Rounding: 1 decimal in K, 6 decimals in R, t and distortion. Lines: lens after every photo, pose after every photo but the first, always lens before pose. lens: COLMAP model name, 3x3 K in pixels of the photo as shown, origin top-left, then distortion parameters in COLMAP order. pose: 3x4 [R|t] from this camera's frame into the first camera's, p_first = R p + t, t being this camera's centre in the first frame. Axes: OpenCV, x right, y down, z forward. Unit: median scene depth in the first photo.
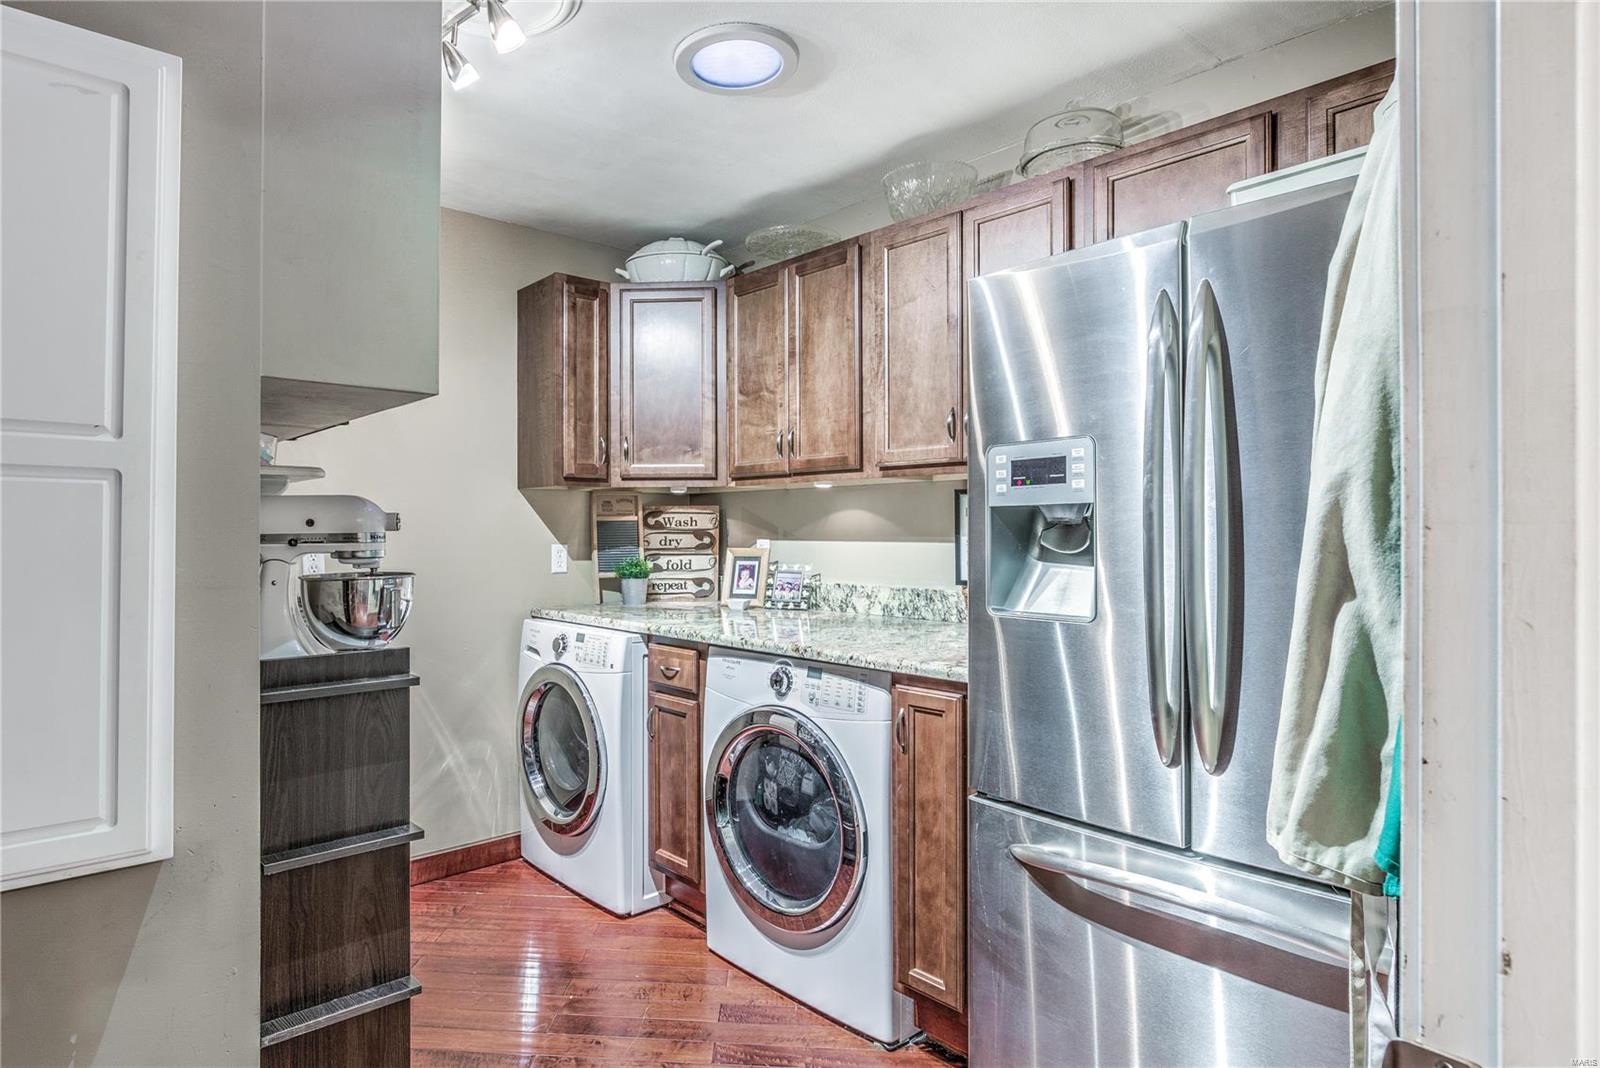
lens RADIAL K [[799.8, 0, 795.8], [0, 799.8, 524.8], [0, 0, 1]] dist [0.006213, 0.000768]
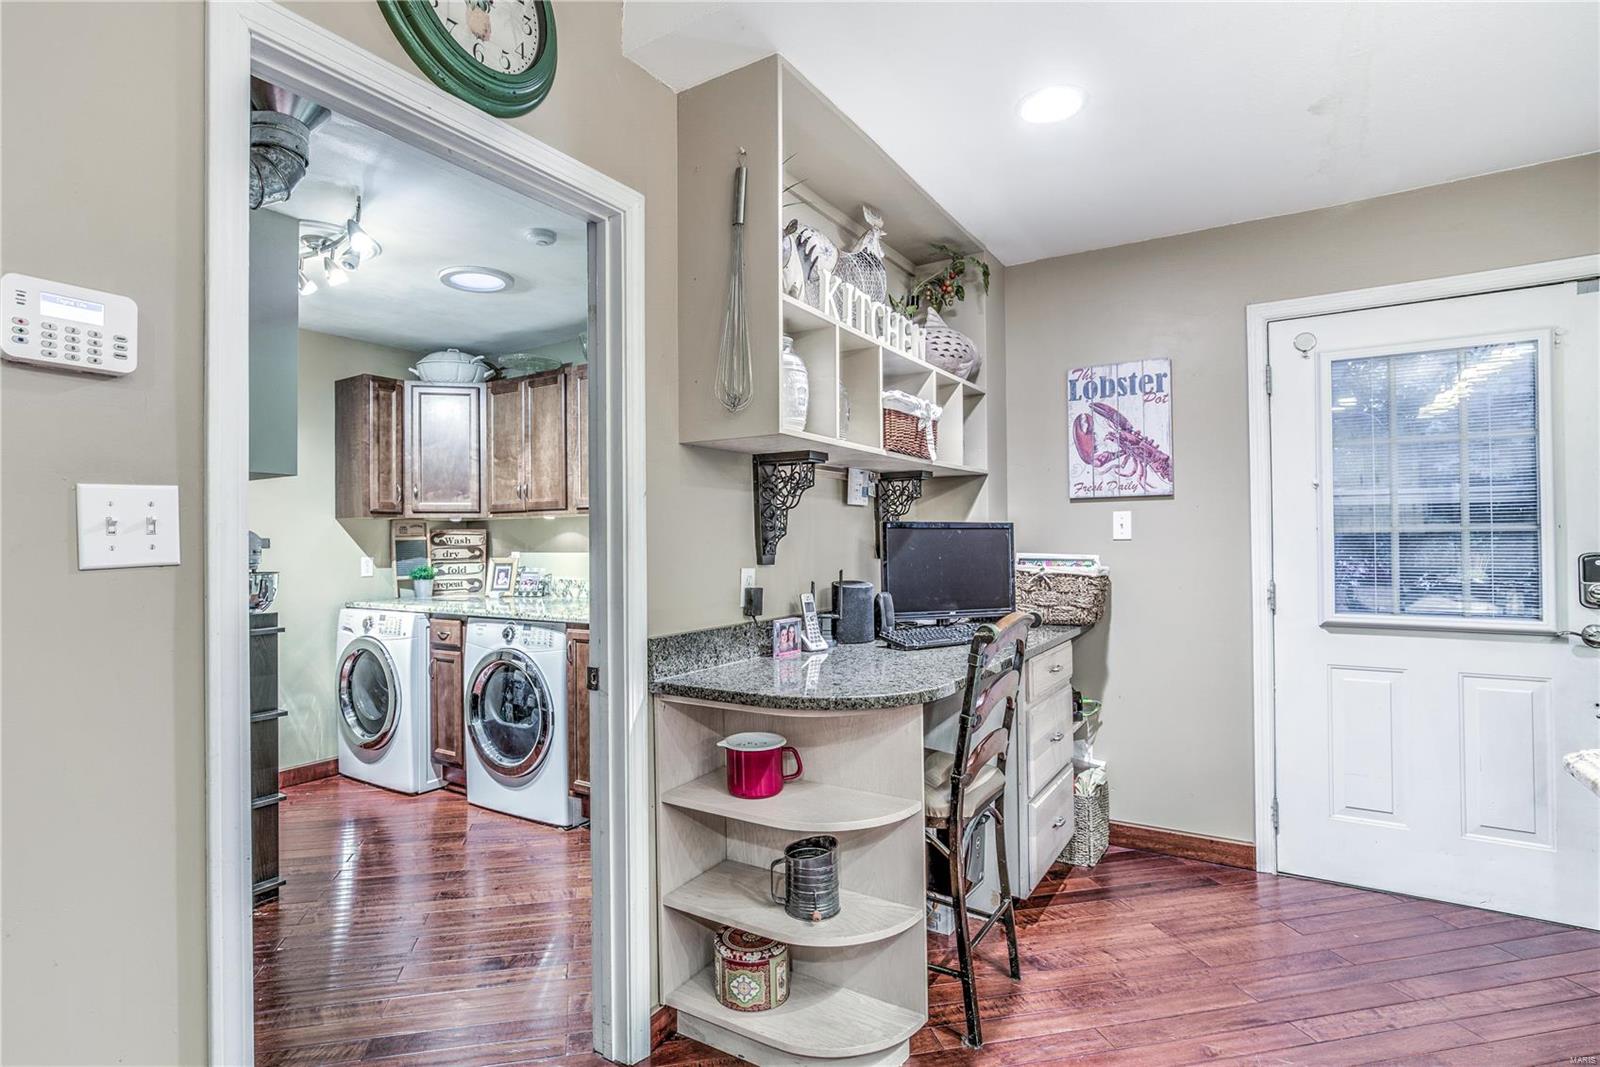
lens RADIAL K [[799.8, 0, 805.7], [0, 799.8, 530.7], [0, 0, 1]] dist [0.006213, 0.000768]
pose [[0.976928, -0.005215, 0.213507, 0.187763], [0.007209, 0.999937, -0.008560, -0.005207], [-0.213449, 0.009902, 0.976904, -0.646542]]
